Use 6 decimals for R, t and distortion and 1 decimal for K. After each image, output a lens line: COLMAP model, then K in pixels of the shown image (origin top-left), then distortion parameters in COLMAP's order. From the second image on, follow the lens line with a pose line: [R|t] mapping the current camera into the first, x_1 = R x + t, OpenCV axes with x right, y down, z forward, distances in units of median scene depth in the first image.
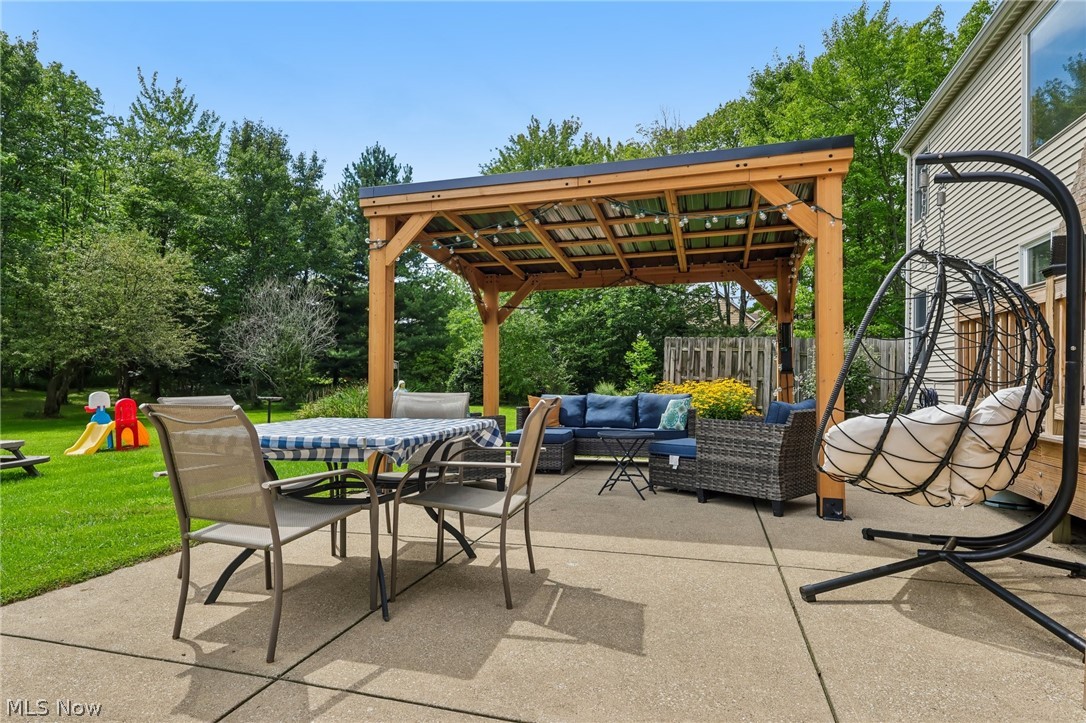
lens RADIAL K [[579.4, 0, 542.8], [0, 579.4, 363.9], [0, 0, 1]] dist [-0.015908, -0.001463]
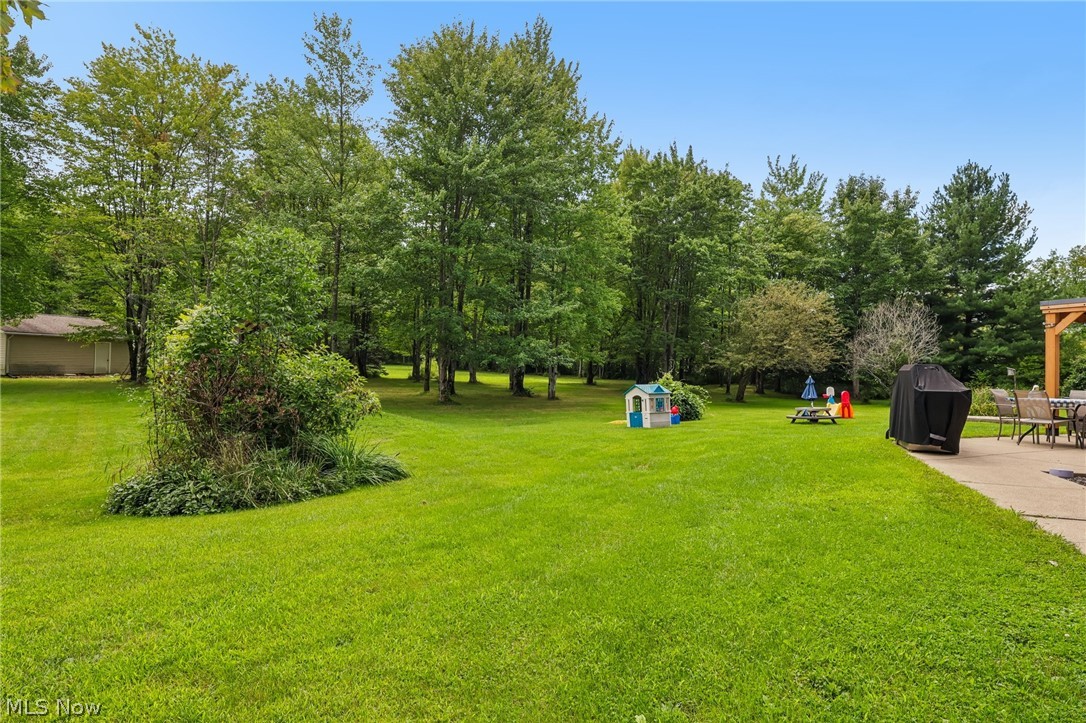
lens RADIAL K [[579.4, 0, 540.5], [0, 579.4, 364.0], [0, 0, 1]] dist [-0.015908, -0.001463]
pose [[0.636437, -0.001225, -0.771328, 0.027881], [0.001968, 0.999998, 0.000036, -0.009584], [0.771326, -0.001541, 0.636438, -0.320807]]
